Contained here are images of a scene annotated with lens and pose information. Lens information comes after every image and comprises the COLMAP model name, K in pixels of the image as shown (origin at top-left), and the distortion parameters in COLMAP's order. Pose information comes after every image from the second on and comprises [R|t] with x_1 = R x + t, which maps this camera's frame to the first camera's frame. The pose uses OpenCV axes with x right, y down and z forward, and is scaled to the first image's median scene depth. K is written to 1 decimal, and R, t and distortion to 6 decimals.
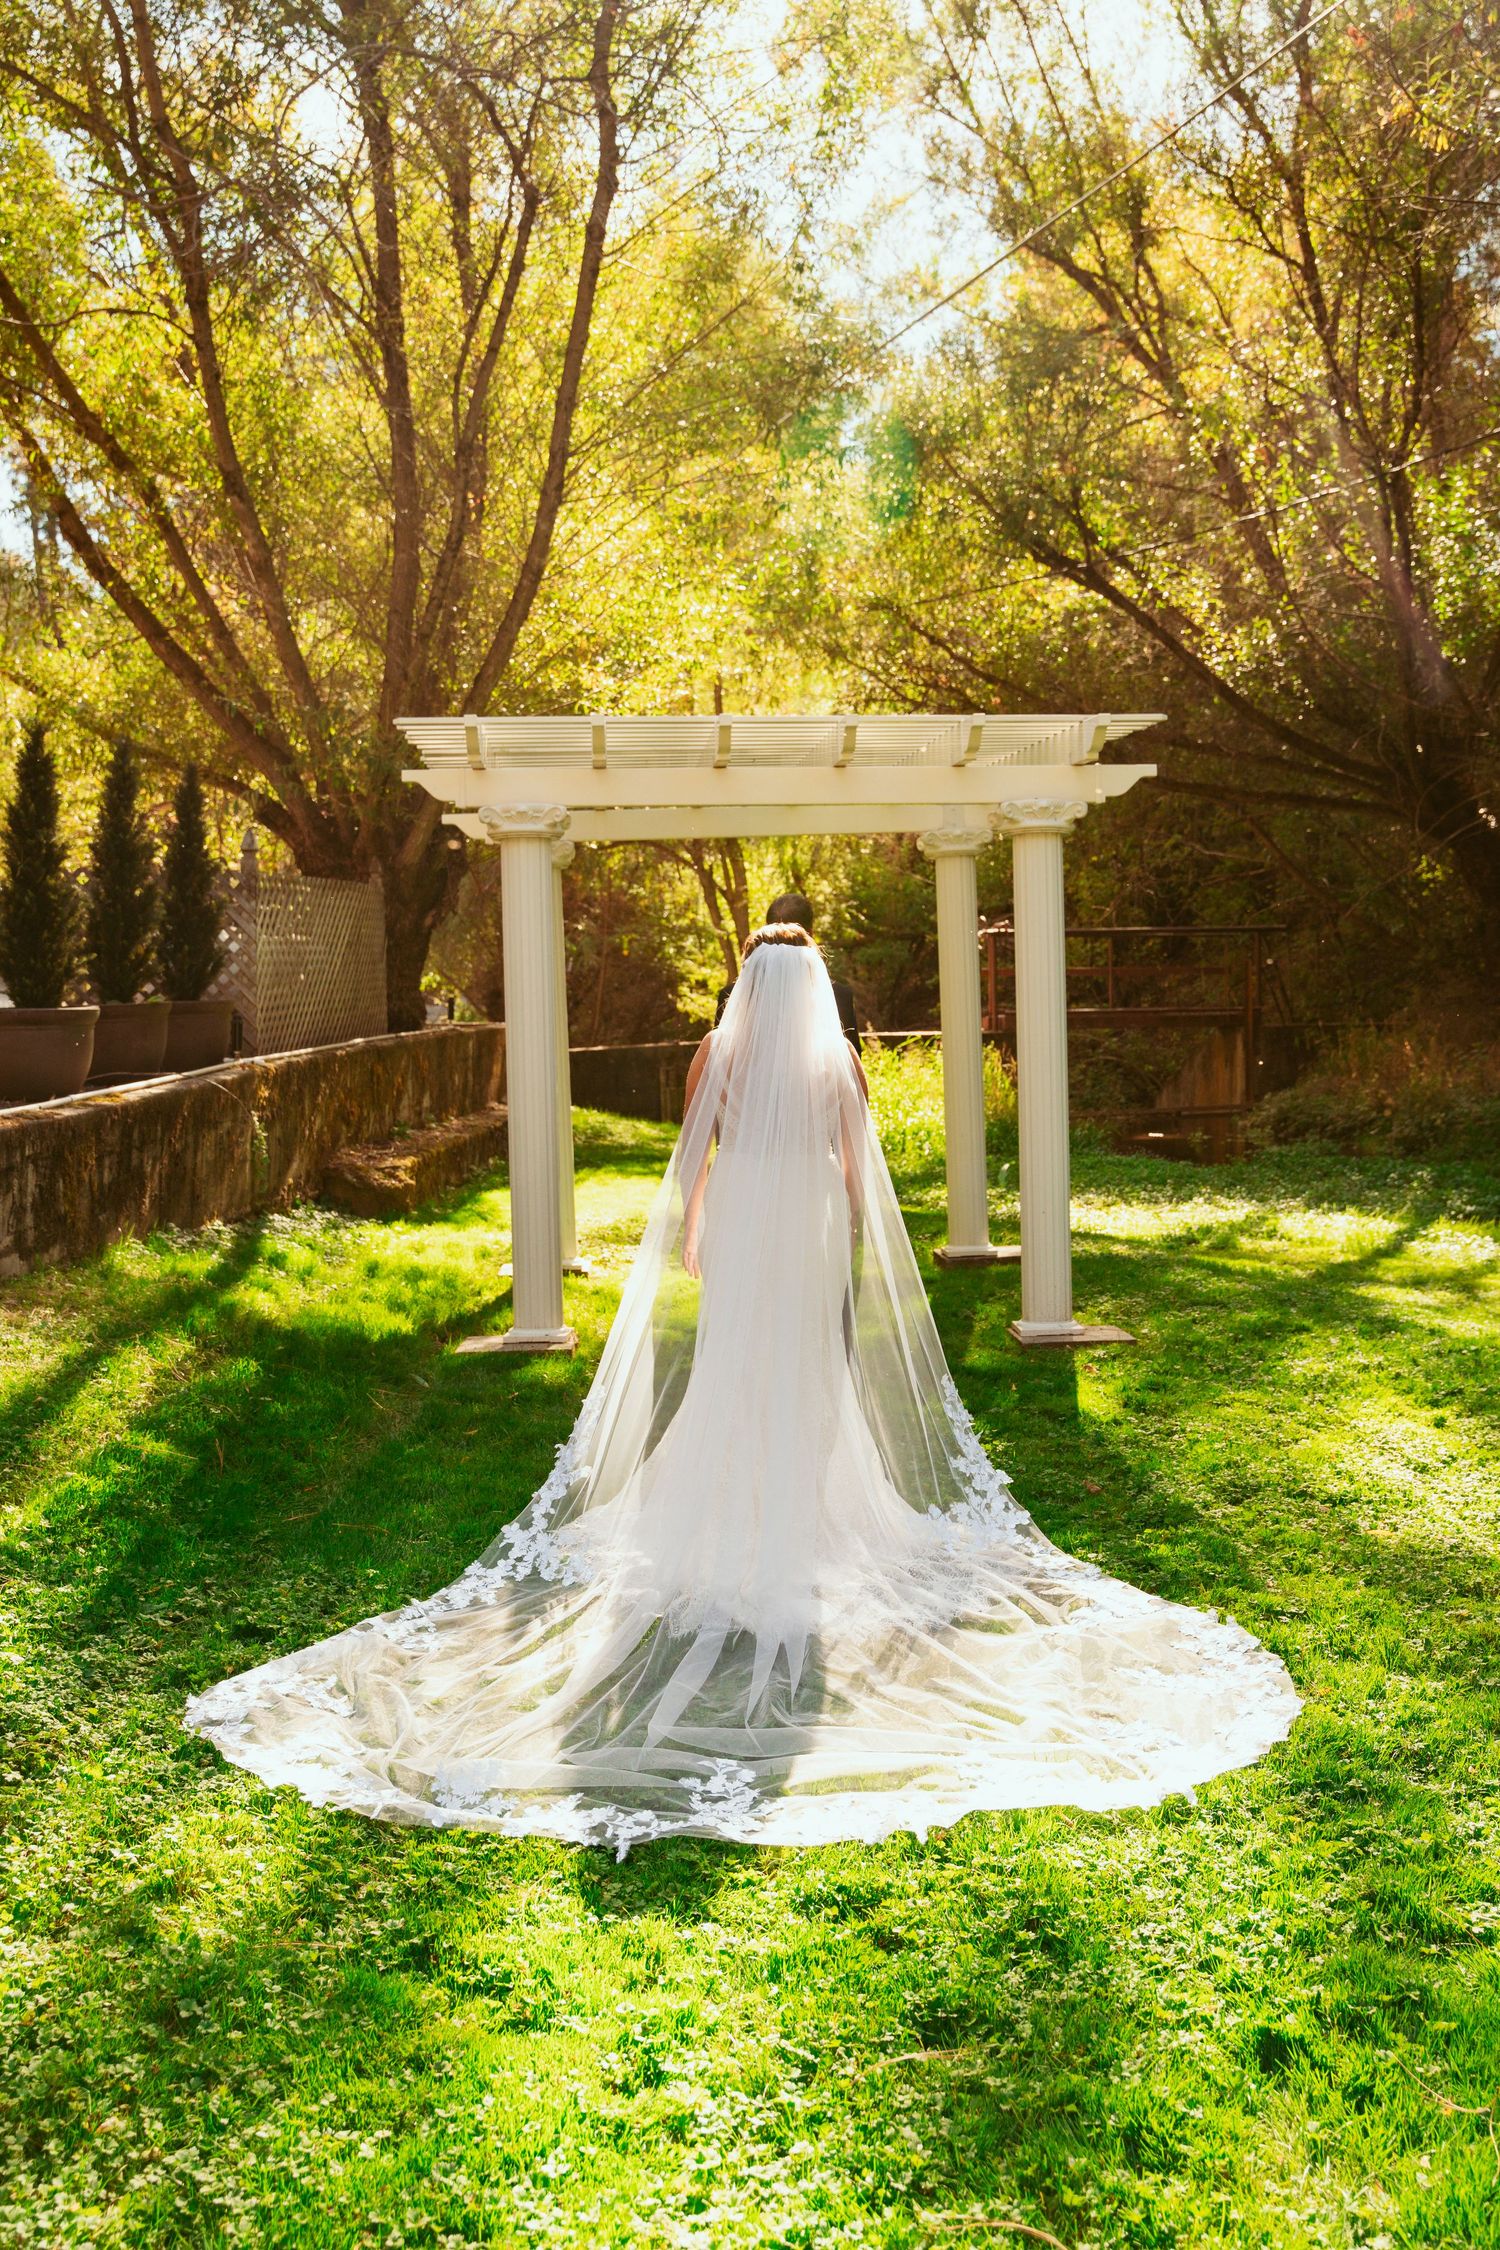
lens RADIAL K [[2011.6, 0, 737.3], [0, 2011.6, 1110.3], [0, 0, 1]] dist [-0.044321, 0.105476]
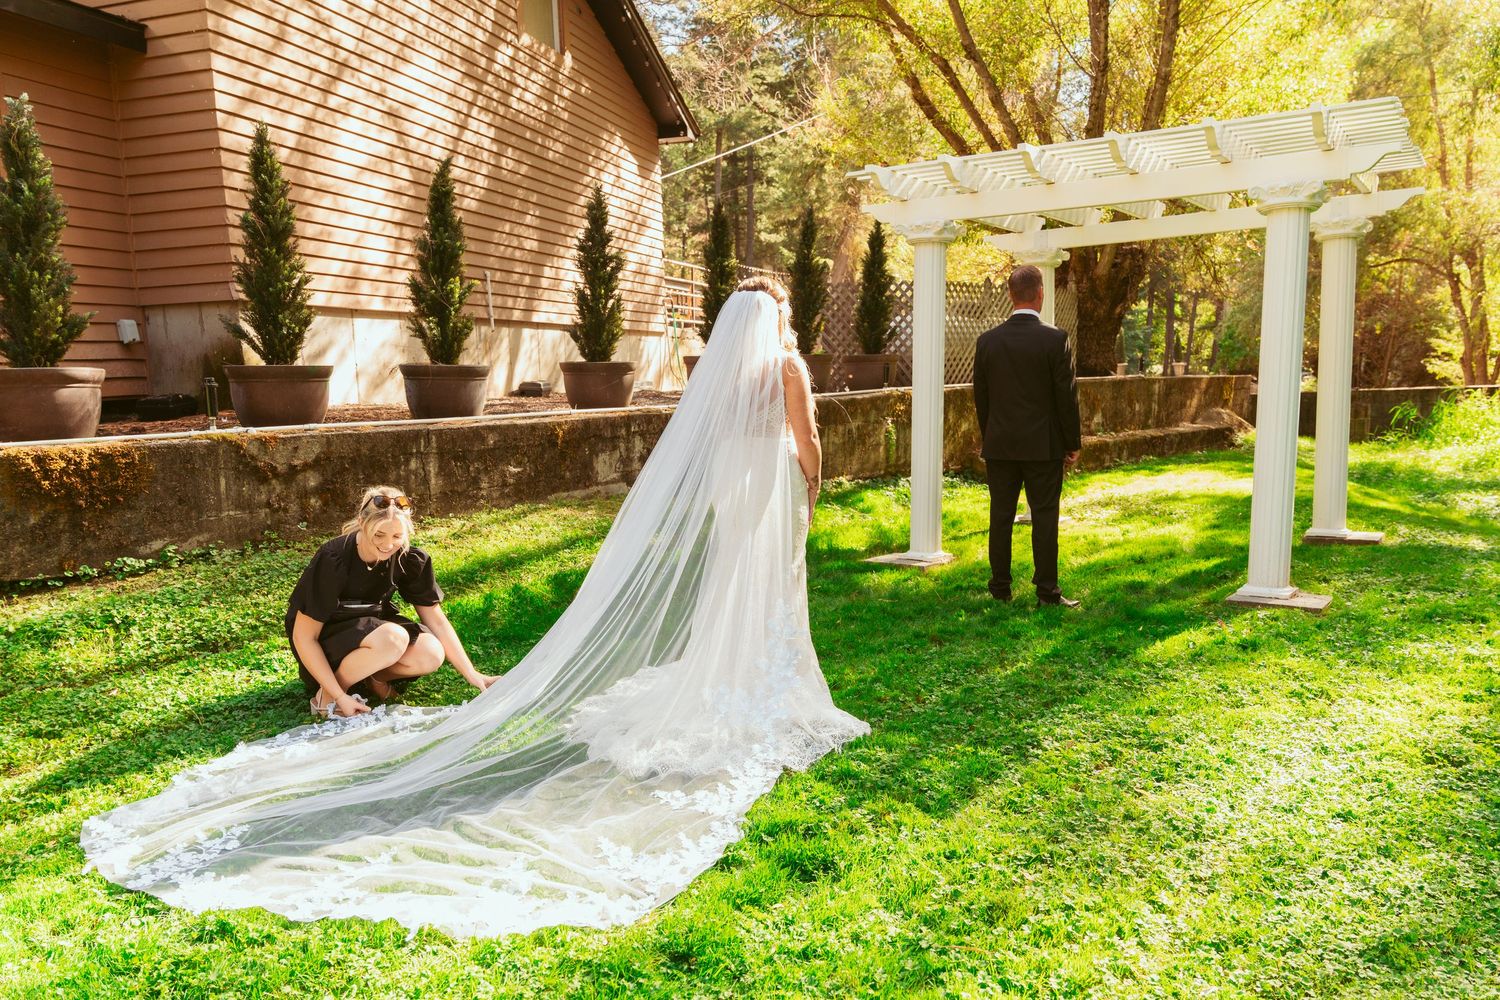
lens RADIAL K [[1054.5, 0, 751.4], [0, 1054.5, 529.2], [0, 0, 1]] dist [-0.004558, -0.015436]
pose [[0.789675, 0.090662, -0.606789, 0.206269], [-0.031872, 0.993748, 0.106999, 0.002497], [0.612697, -0.065155, 0.787628, 0.169534]]
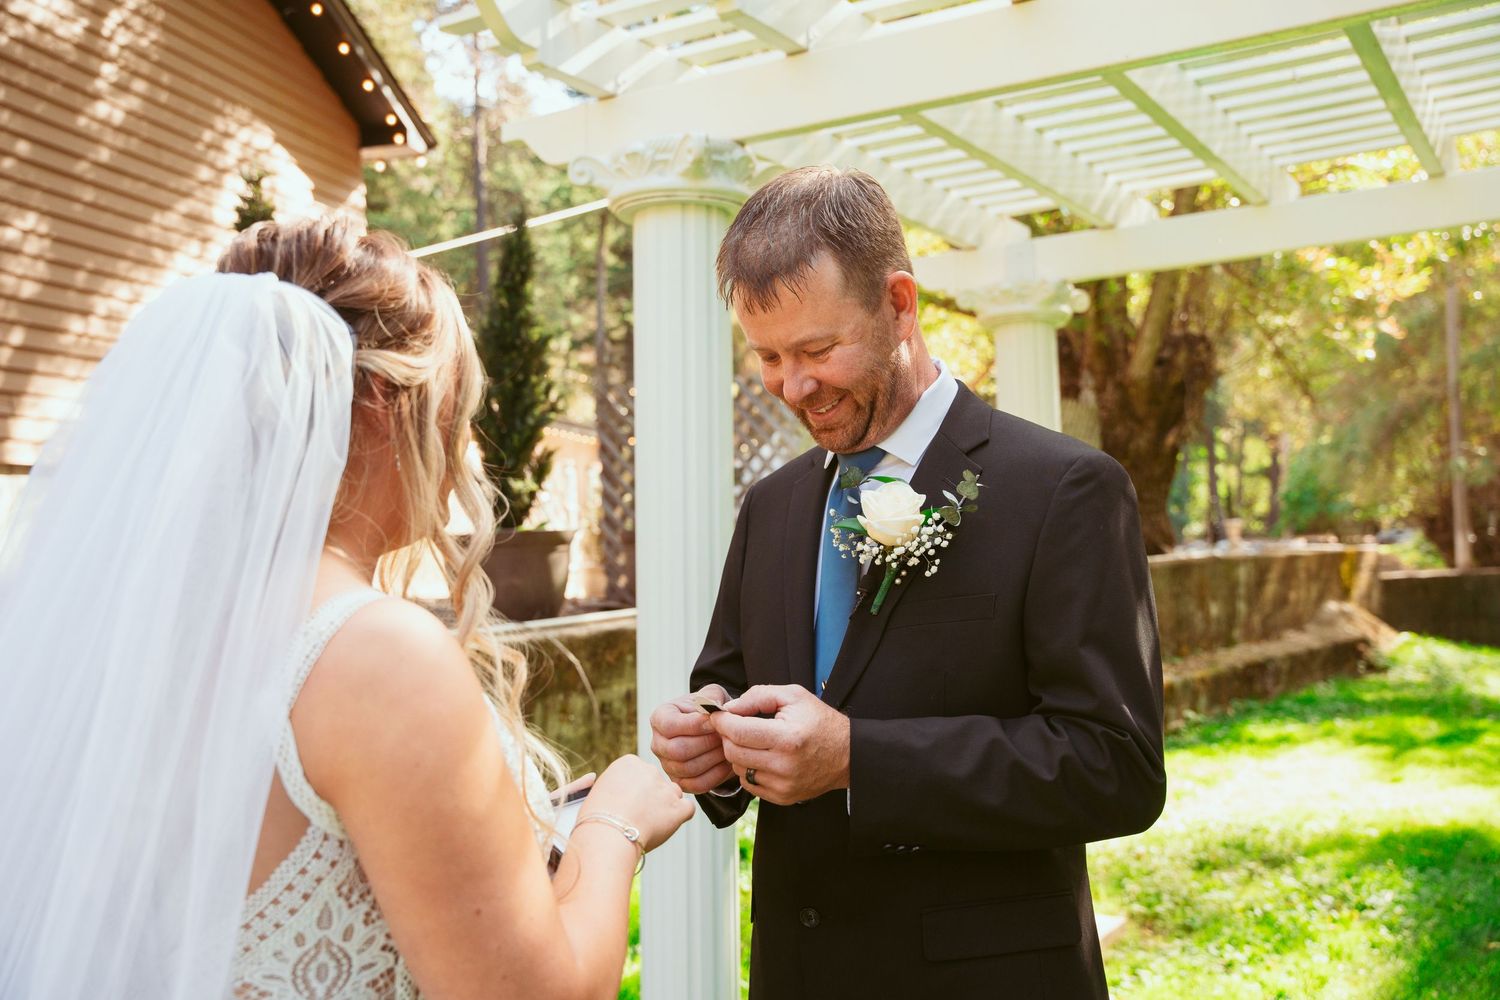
lens RADIAL K [[1419.4, 0, 727.1], [0, 1419.4, 504.1], [0, 0, 1]] dist [0.059073, 0.000000]
pose [[0.816763, -0.015086, -0.576776, 0.081933], [-0.025943, 0.997687, -0.062833, -0.023756], [0.576390, 0.066284, 0.814482, 0.475897]]
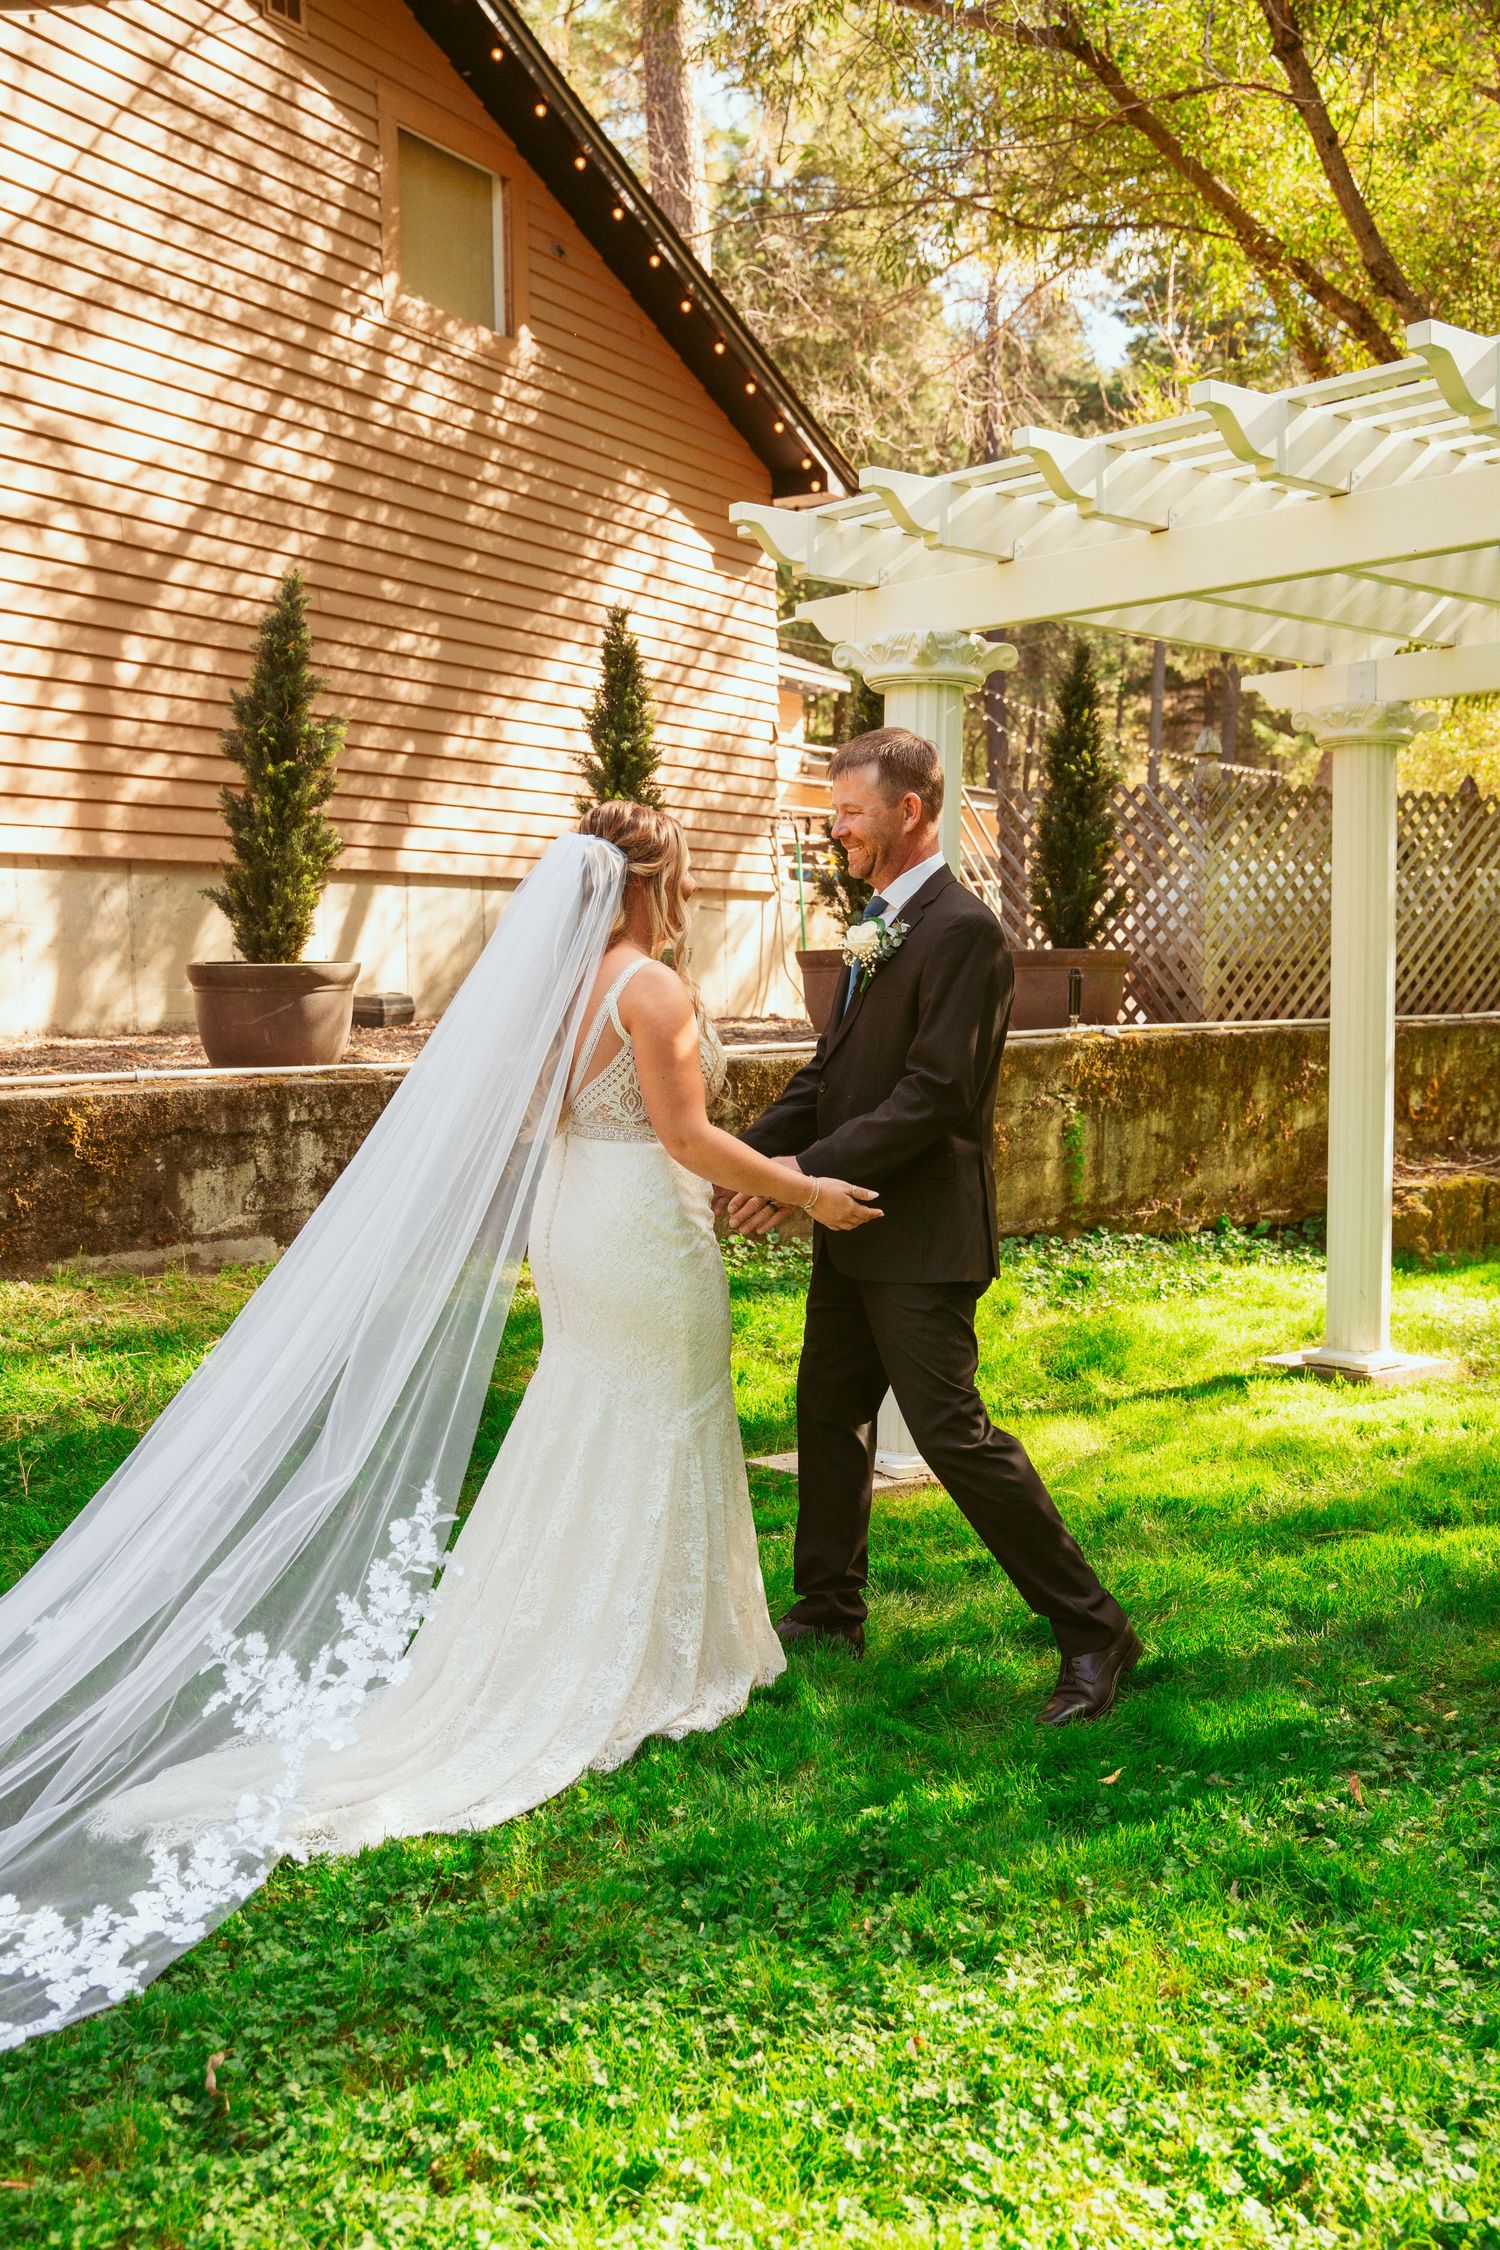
lens RADIAL K [[2054.9, 0, 759.5], [0, 2054.9, 1125.1], [0, 0, 1]] dist [-0.059694, 0.000000]
pose [[0.623496, 0.071715, -0.778531, 0.256513], [-0.054940, 0.997341, 0.047871, -0.016300], [0.779894, 0.012925, 0.625778, 0.372524]]
